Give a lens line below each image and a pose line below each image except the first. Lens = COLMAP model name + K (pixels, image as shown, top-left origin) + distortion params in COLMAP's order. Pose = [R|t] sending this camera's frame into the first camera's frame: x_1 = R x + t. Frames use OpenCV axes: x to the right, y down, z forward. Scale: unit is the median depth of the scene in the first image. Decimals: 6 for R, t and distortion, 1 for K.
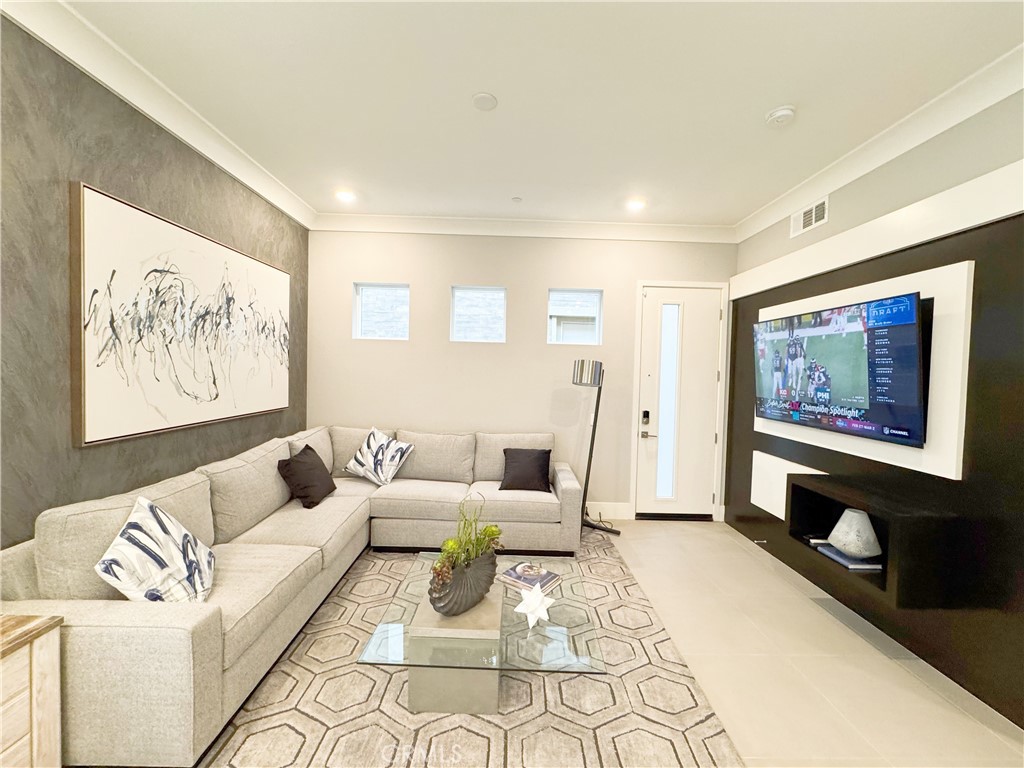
lens RADIAL K [[407.8, 0, 512.4], [0, 407.8, 382.1], [0, 0, 1]] dist [-0.002253, 0.000142]
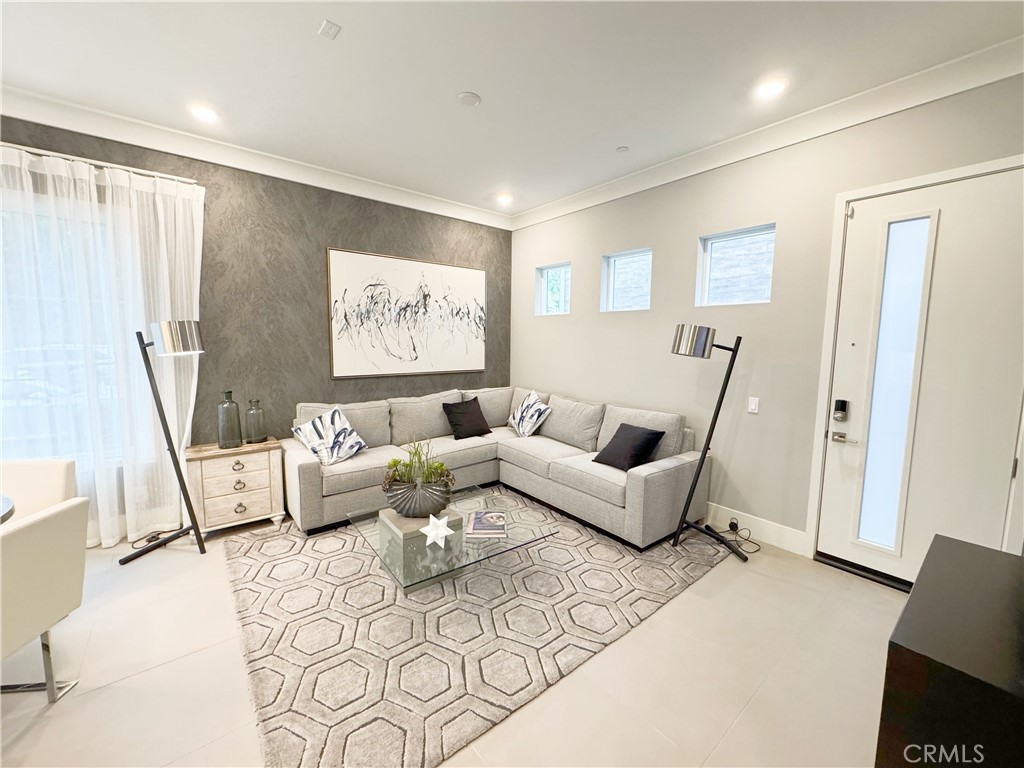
lens RADIAL K [[407.8, 0, 512.4], [0, 407.8, 382.1], [0, 0, 1]] dist [-0.002253, 0.000142]
pose [[0.620069, 0.063113, -0.782005, 0.776693], [-0.020951, 0.997736, 0.063912, 0.018768], [0.784268, -0.023246, 0.619987, 0.307681]]
